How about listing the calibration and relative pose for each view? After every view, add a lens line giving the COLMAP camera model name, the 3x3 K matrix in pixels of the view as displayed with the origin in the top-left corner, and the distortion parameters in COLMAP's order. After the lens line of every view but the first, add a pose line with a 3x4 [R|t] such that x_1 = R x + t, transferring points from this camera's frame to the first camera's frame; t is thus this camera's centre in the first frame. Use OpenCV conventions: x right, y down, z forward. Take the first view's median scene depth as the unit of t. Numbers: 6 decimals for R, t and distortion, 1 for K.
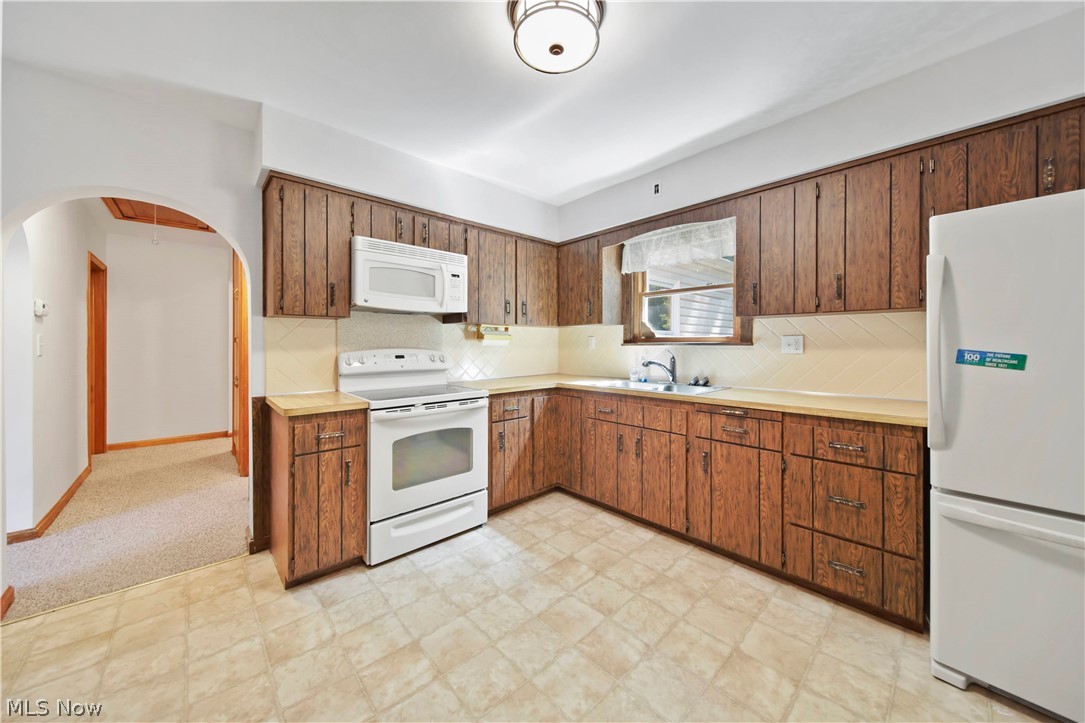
lens RADIAL K [[389.5, 0, 540.0], [0, 389.5, 346.9], [0, 0, 1]] dist [0.002239, 0.000328]
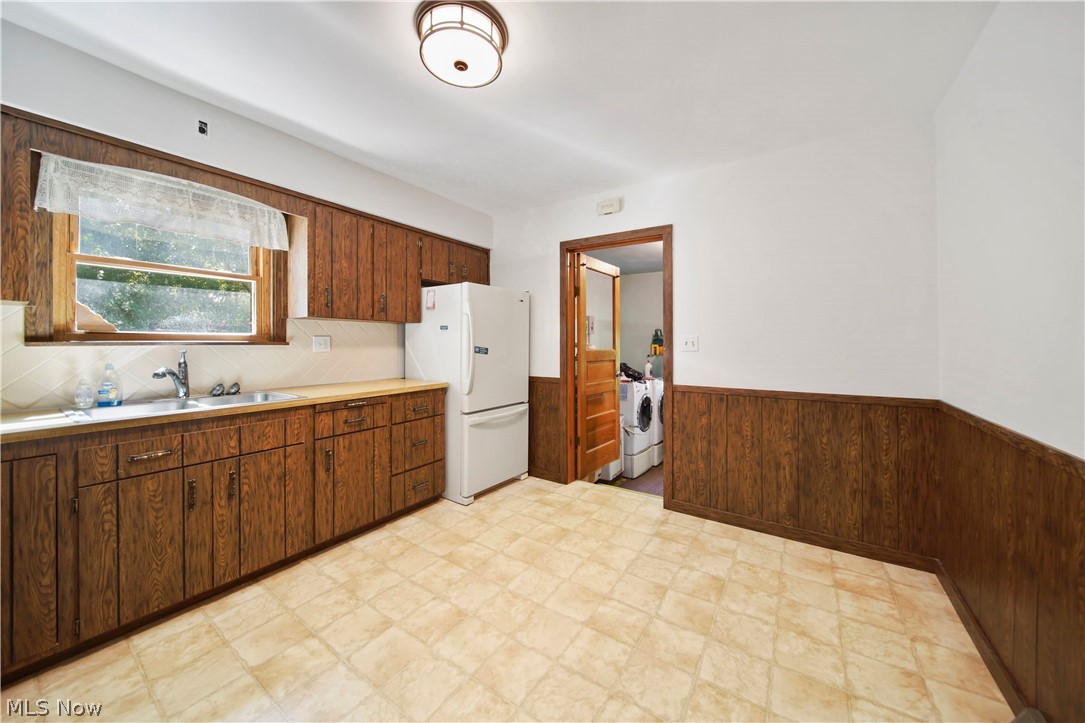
lens RADIAL K [[378.4, 0, 541.6], [0, 378.4, 344.2], [0, 0, 1]] dist [-0.001343, -0.000020]
pose [[-0.232545, -0.004369, 0.972576, -0.680726], [0.002691, 0.999983, 0.005136, -0.009724], [-0.972582, 0.003811, -0.232529, 0.720234]]
